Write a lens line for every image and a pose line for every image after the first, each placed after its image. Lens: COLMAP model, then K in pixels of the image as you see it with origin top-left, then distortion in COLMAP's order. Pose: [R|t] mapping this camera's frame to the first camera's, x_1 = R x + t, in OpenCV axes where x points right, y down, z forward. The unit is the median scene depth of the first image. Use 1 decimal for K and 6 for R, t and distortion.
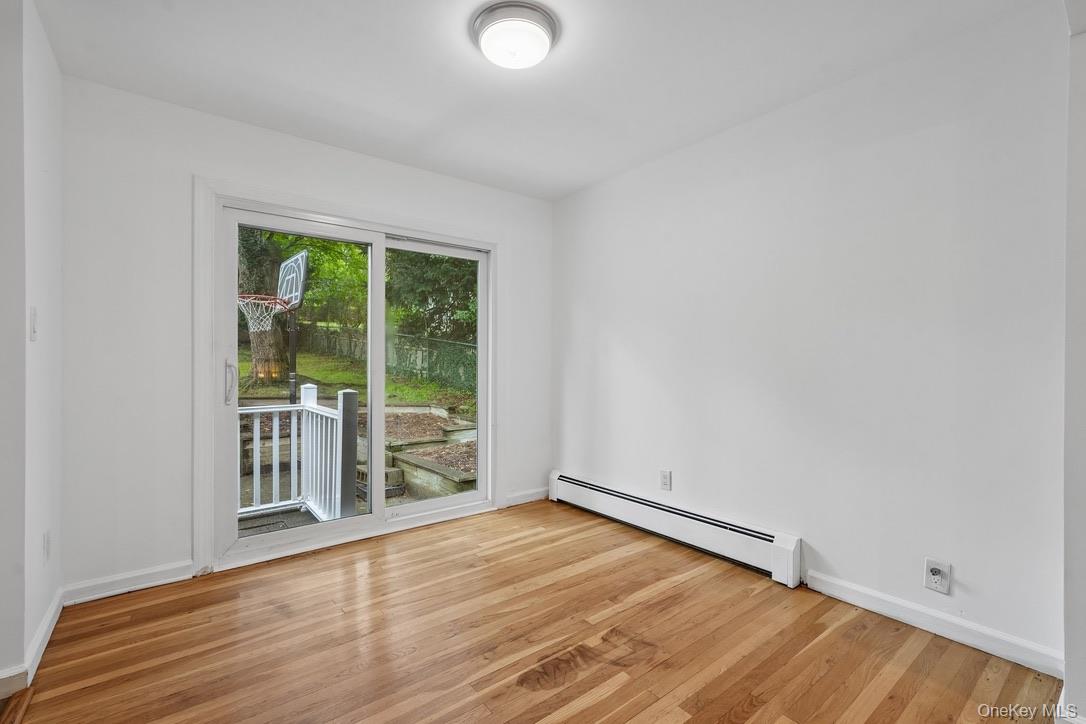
lens RADIAL K [[477.0, 0, 542.9], [0, 477.0, 364.0], [0, 0, 1]] dist [-0.014135, 0.008344]
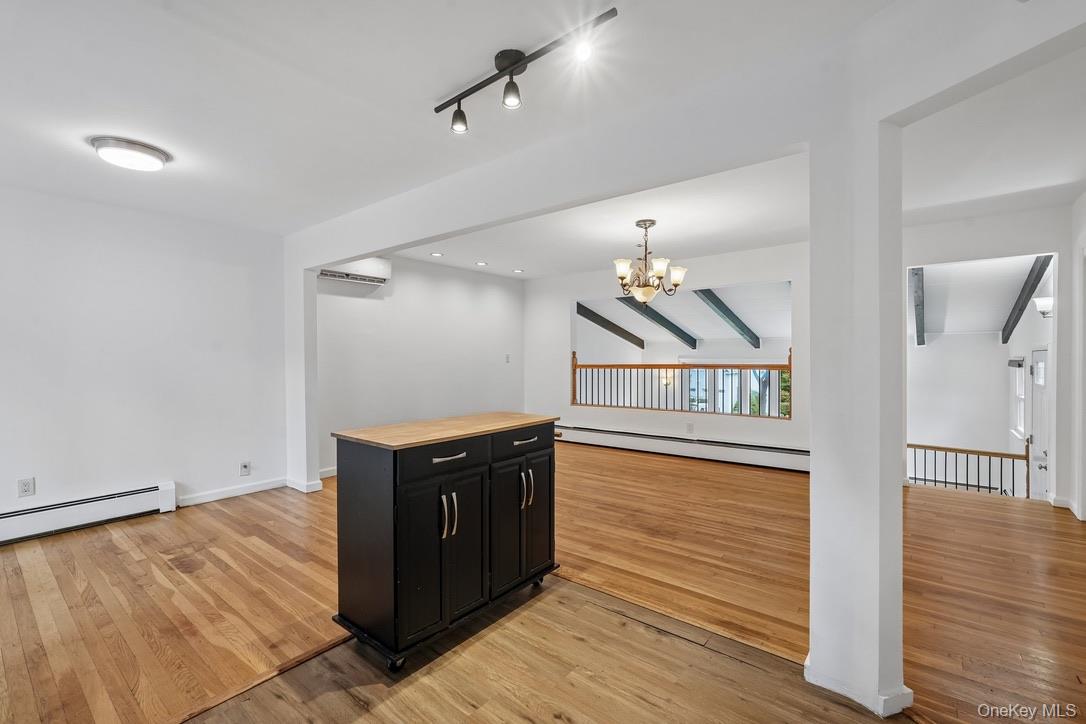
lens RADIAL K [[477.0, 0, 543.4], [0, 477.0, 360.5], [0, 0, 1]] dist [-0.014135, 0.008344]
pose [[-0.229785, -0.006410, 0.973220, -1.219078], [0.009230, 0.999919, 0.008766, -0.053440], [-0.973198, 0.010997, -0.229707, 0.097038]]
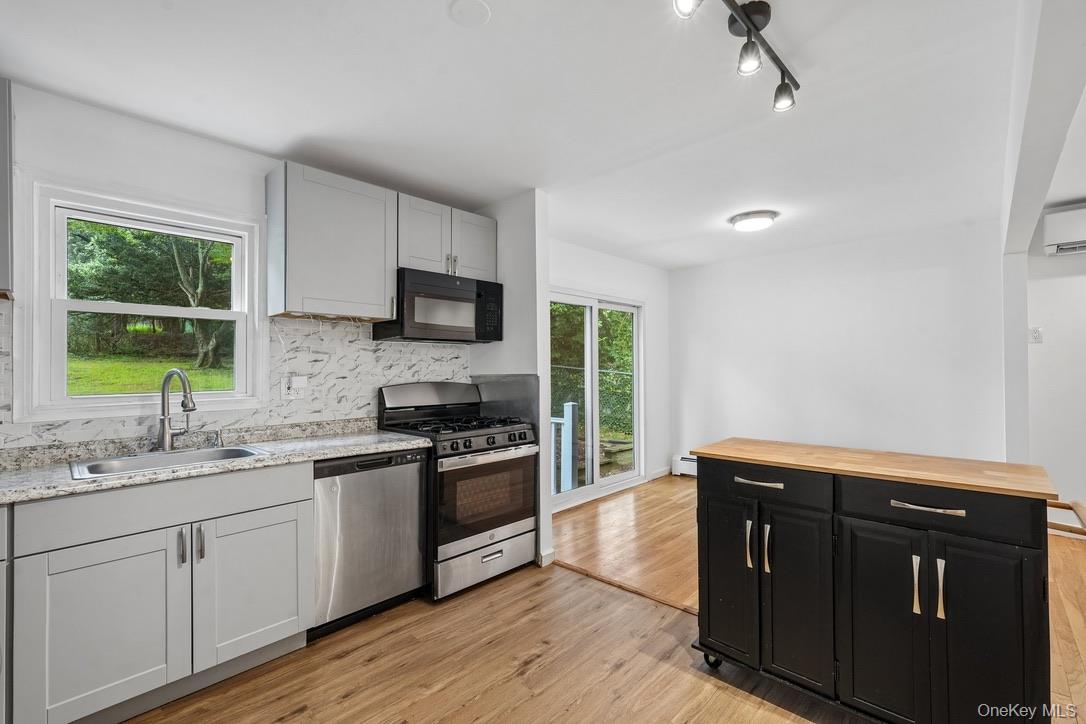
lens RADIAL K [[477.0, 0, 543.8], [0, 477.0, 363.1], [0, 0, 1]] dist [-0.014135, 0.008344]
pose [[0.988664, -0.006564, 0.150000, -0.855037], [0.008897, 0.999850, -0.014893, -0.057725], [-0.149880, 0.016058, 0.988574, -0.560837]]
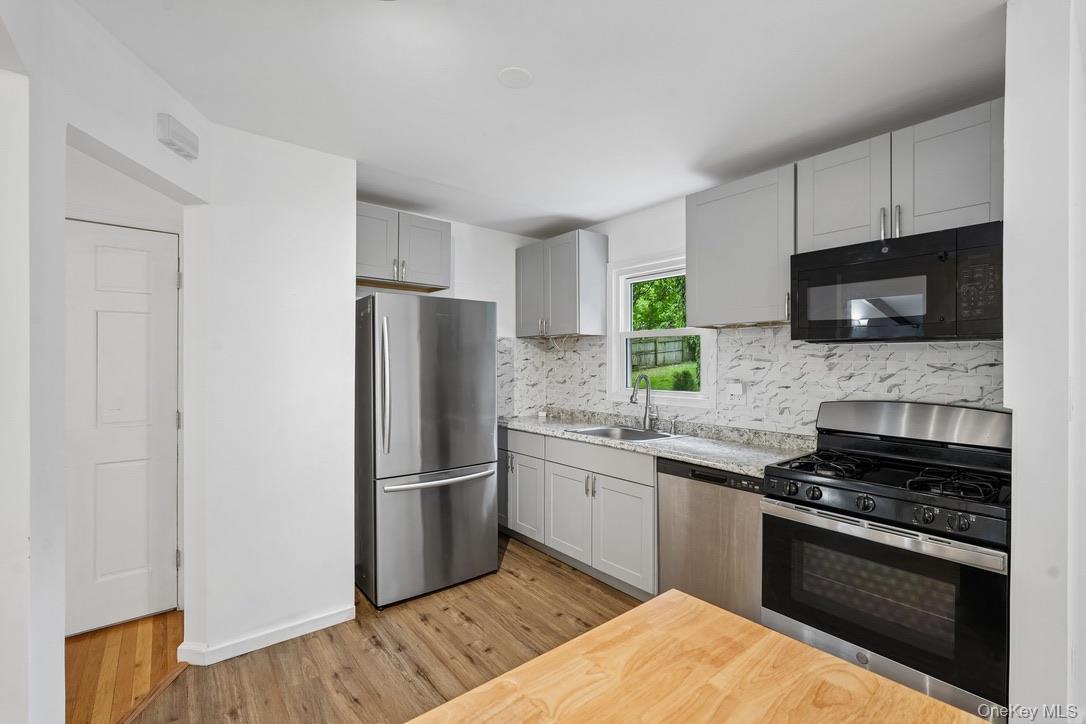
lens RADIAL K [[477.0, 0, 541.0], [0, 477.0, 362.7], [0, 0, 1]] dist [-0.014135, 0.008344]
pose [[0.018292, -0.000211, -0.999833, -0.176453], [-0.008418, 0.999965, -0.000365, -0.090599], [0.999797, 0.008423, 0.018290, 0.046805]]
